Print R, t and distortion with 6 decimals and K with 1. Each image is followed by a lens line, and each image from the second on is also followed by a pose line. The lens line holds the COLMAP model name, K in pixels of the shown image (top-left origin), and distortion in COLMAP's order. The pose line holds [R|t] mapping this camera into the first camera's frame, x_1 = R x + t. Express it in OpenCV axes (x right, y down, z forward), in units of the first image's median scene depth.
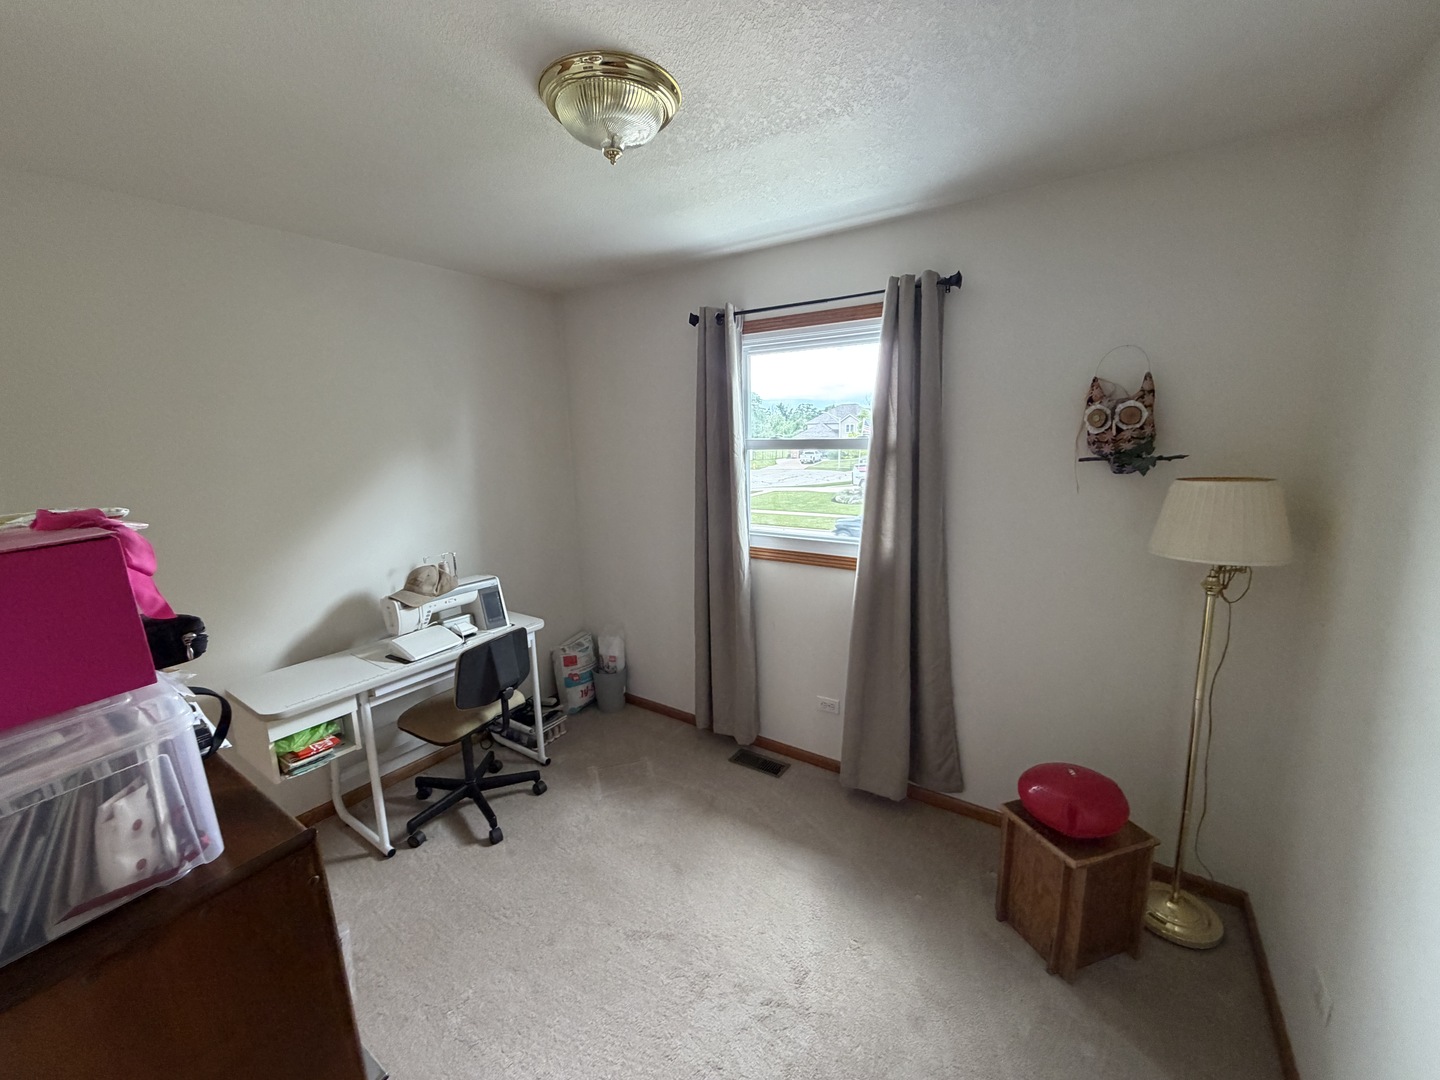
lens RADIAL K [[578.6, 0, 712.3], [0, 578.6, 541.2], [0, 0, 1]] dist [0.000404, -0.000107]
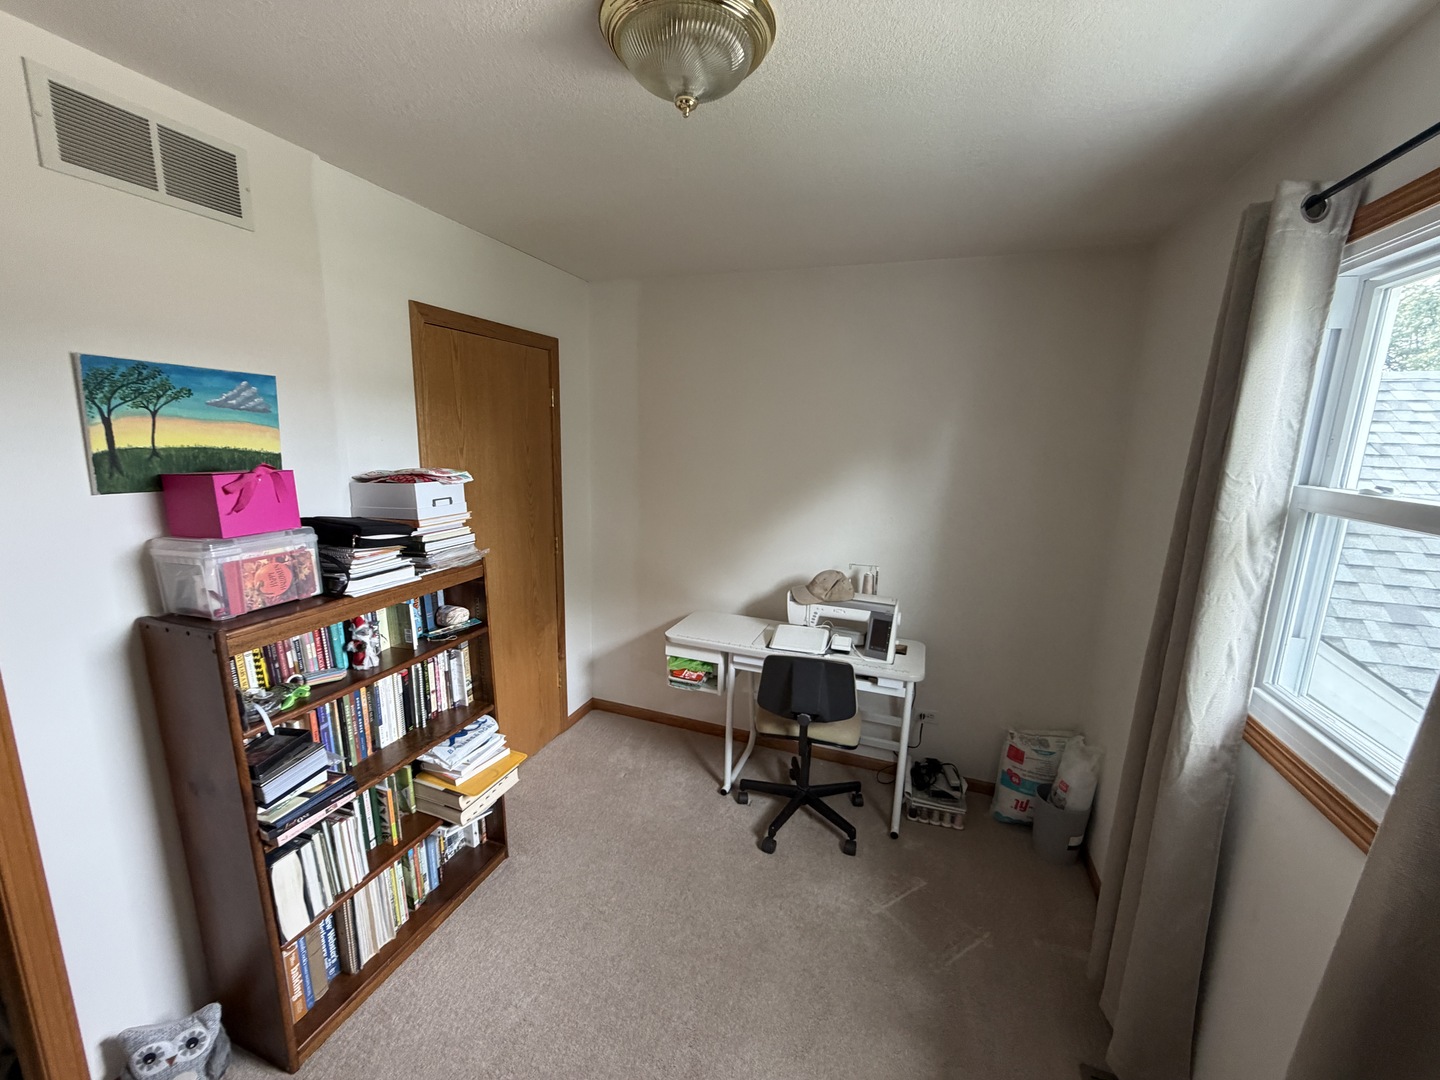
lens RADIAL K [[578.6, 0, 712.3], [0, 578.6, 541.2], [0, 0, 1]] dist [0.000404, -0.000107]
pose [[0.251982, 0.208433, -0.945019, 0.398377], [-0.211694, 0.964751, 0.156339, -0.119619], [0.944294, 0.160661, 0.287224, 0.495882]]
